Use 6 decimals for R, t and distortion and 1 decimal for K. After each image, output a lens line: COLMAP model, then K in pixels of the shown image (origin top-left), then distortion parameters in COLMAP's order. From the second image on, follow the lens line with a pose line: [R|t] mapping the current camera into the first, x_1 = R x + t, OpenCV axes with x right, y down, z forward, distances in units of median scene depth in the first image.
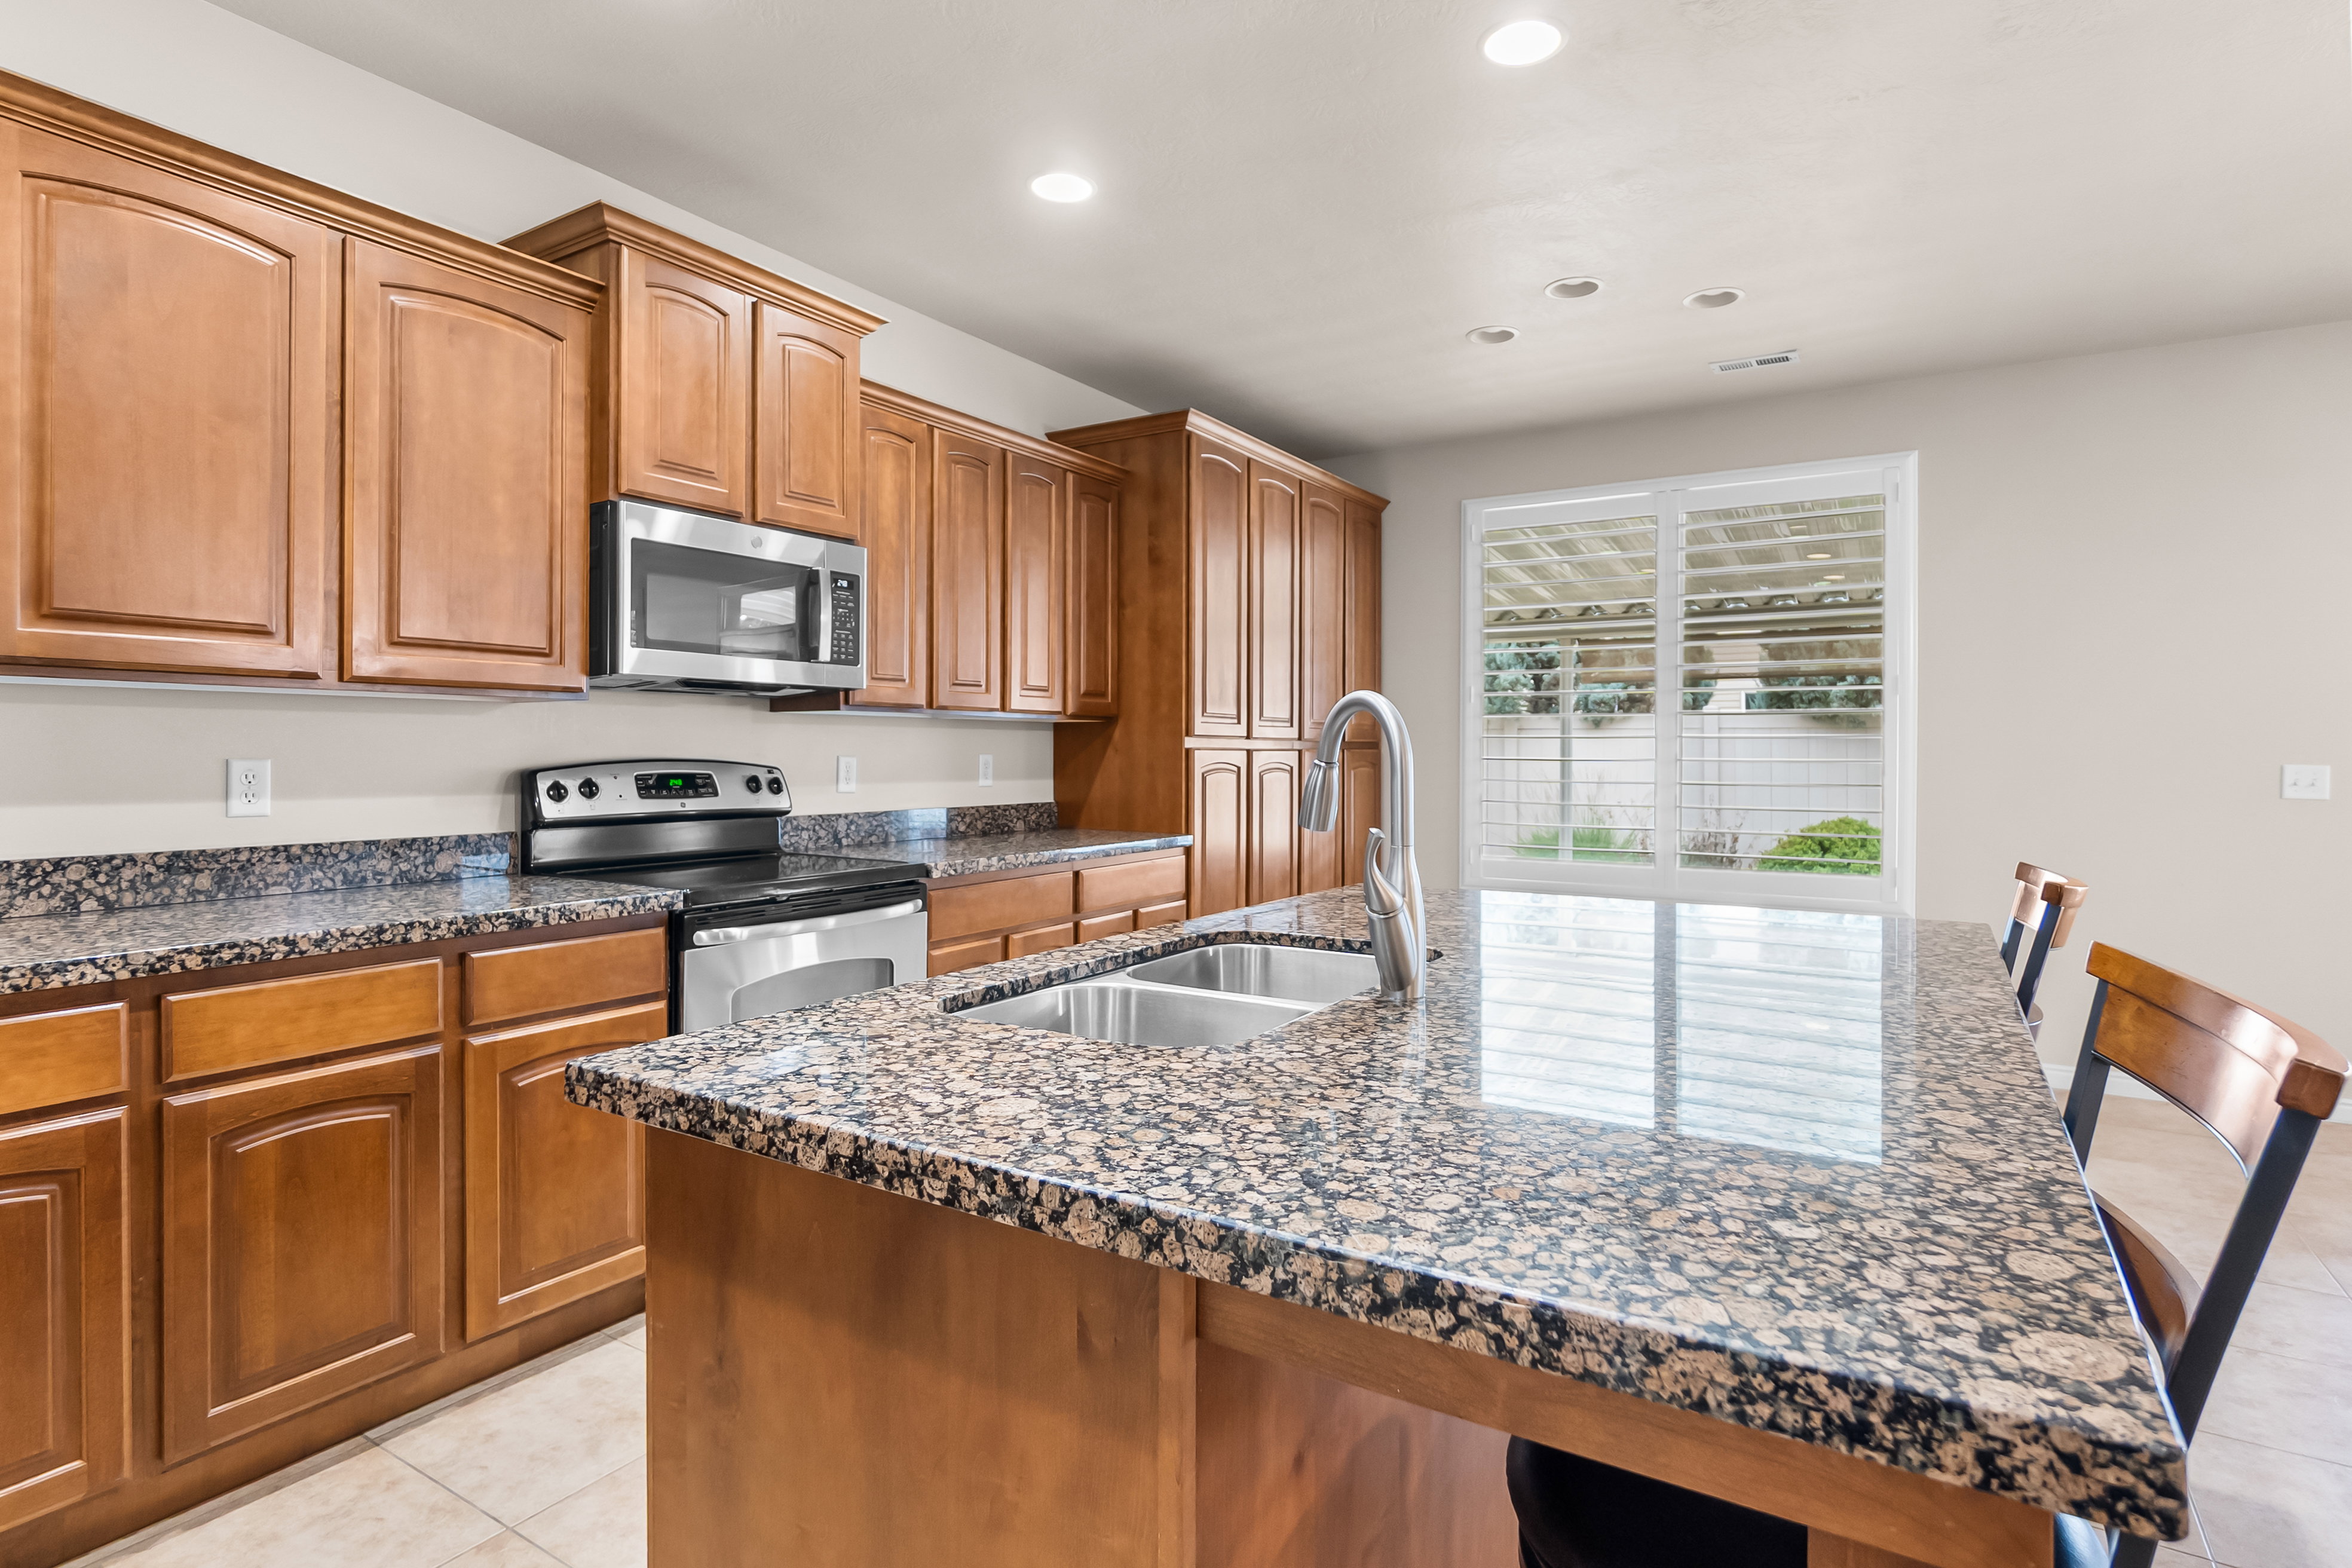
lens RADIAL K [[1245.5, 0, 1171.0], [0, 1245.5, 768.2], [0, 0, 1]] dist [-0.024455, -0.001208]
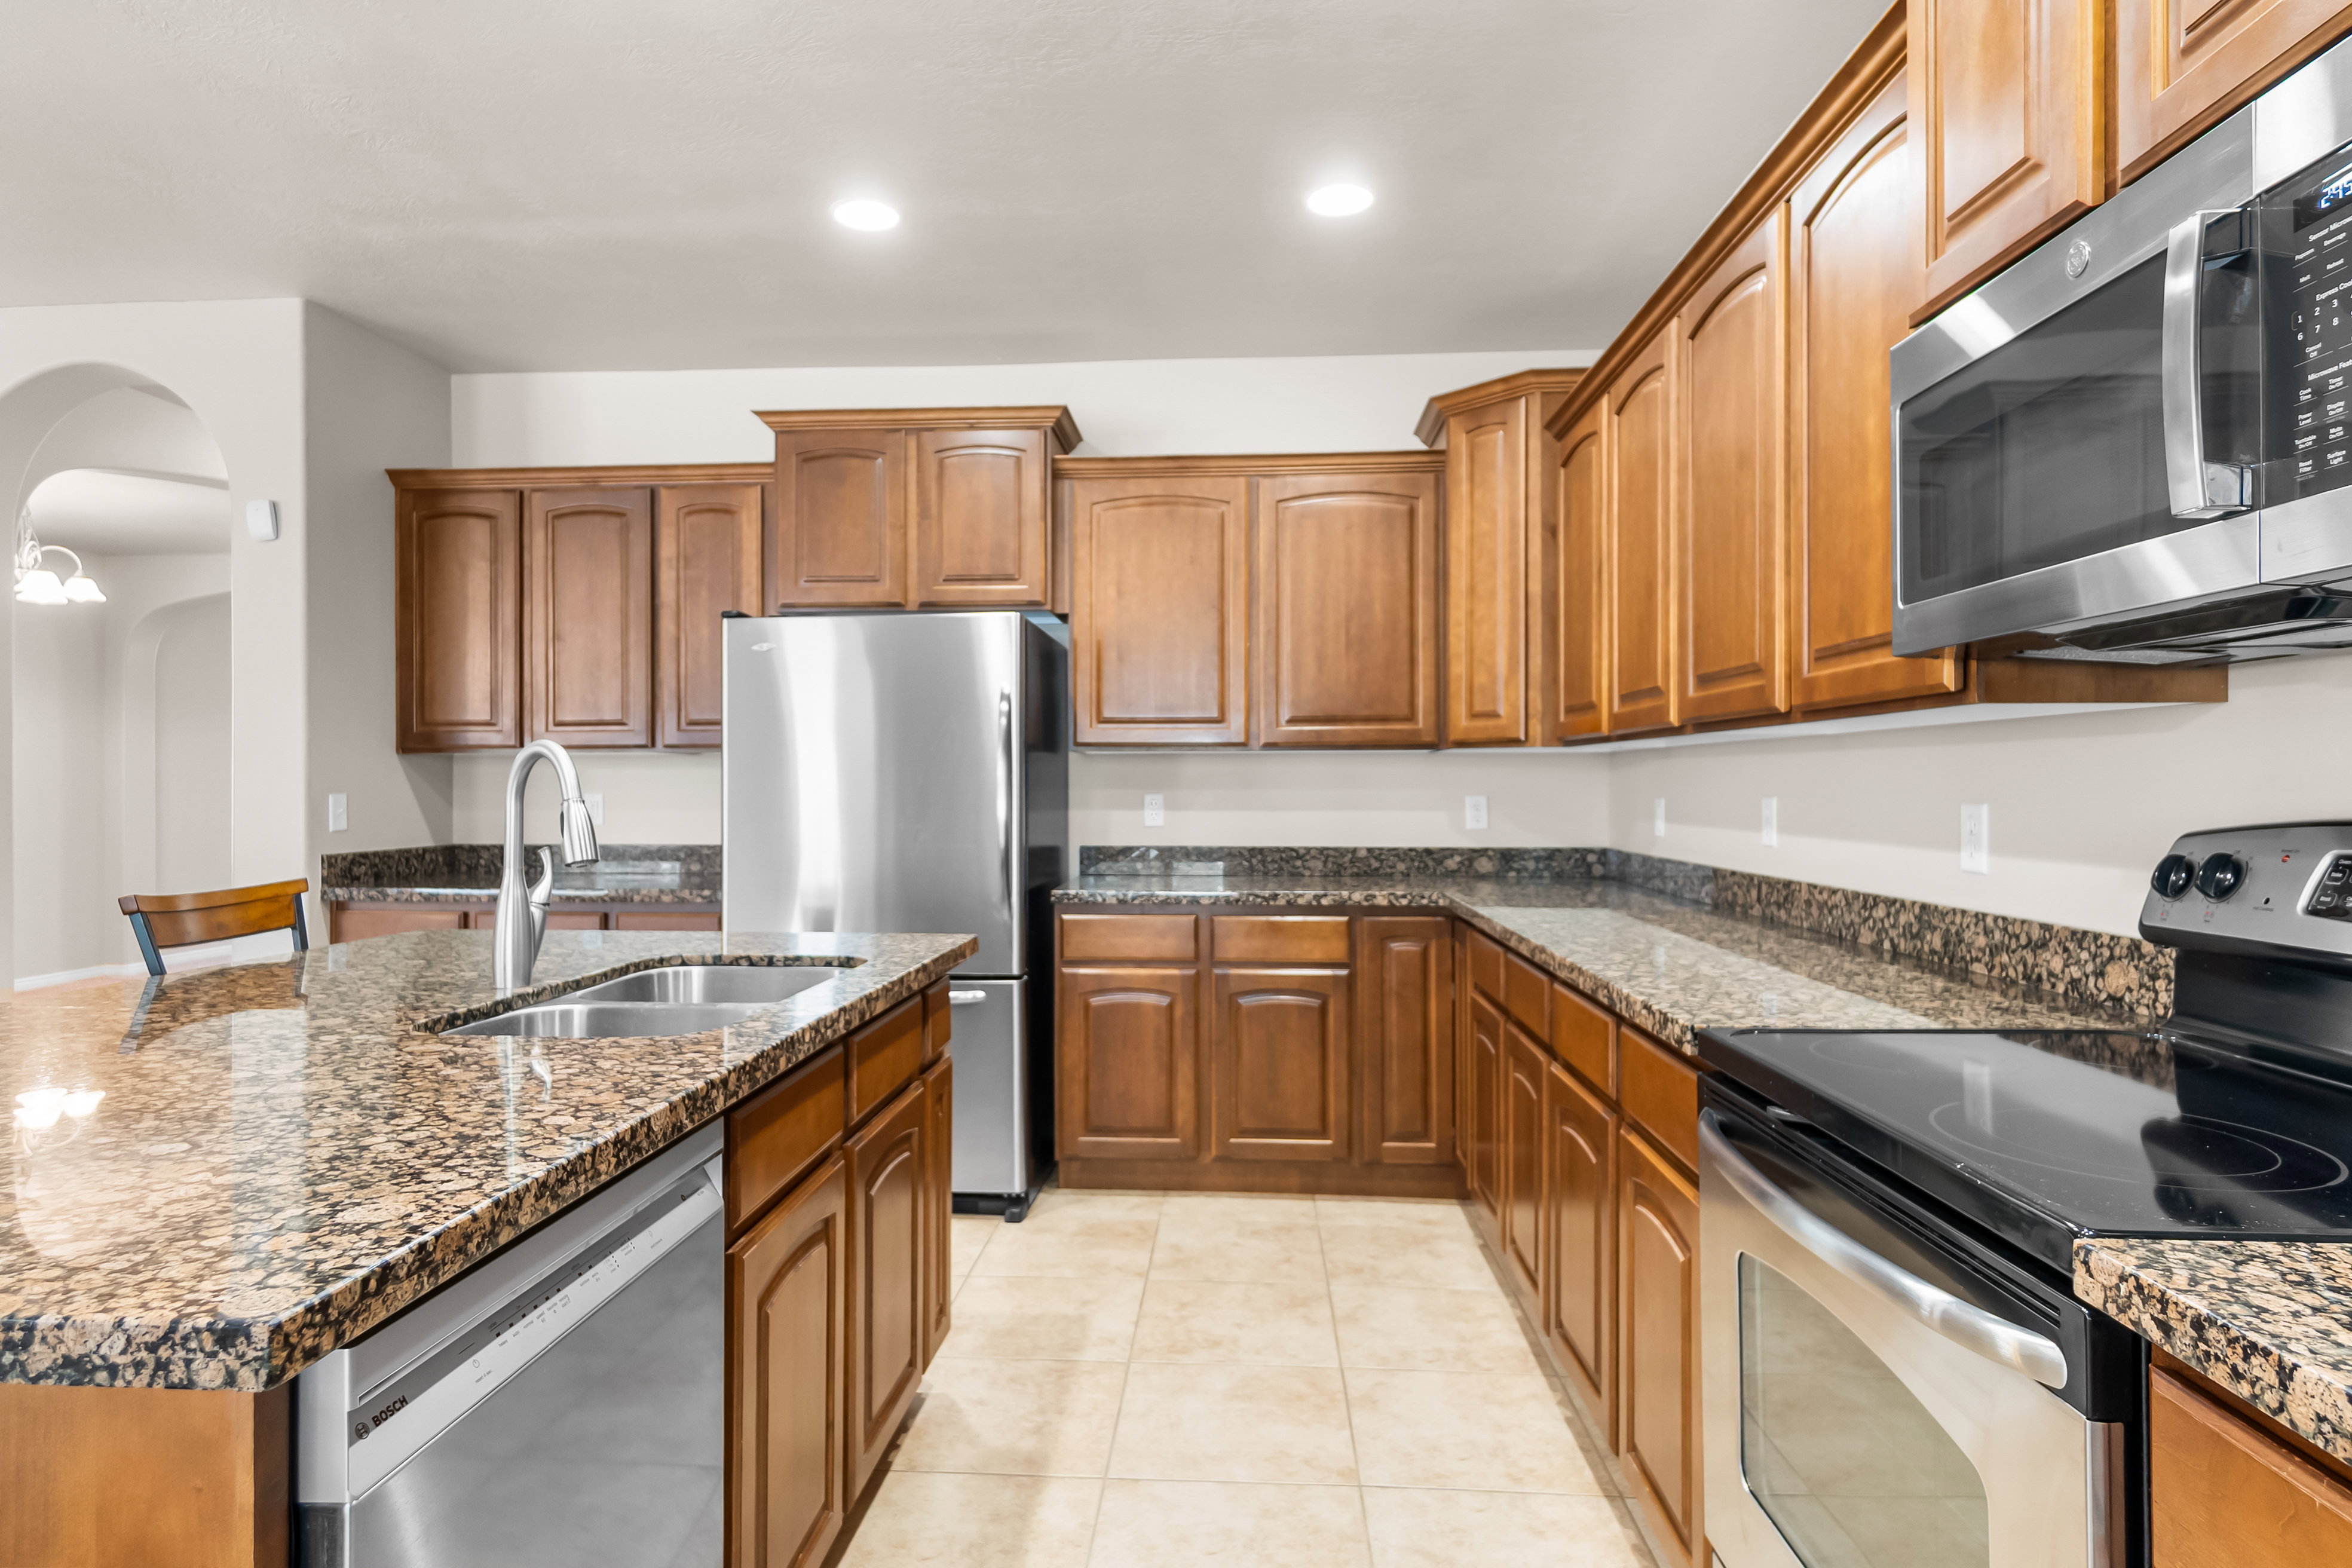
lens RADIAL K [[1245.5, 0, 1171.0], [0, 1245.5, 781.4], [0, 0, 1]] dist [-0.024455, -0.001208]
pose [[-0.881703, -0.002130, -0.471800, 0.111663], [-0.005404, 0.999970, 0.005585, -0.023081], [0.471774, 0.007474, -0.881688, 1.413556]]
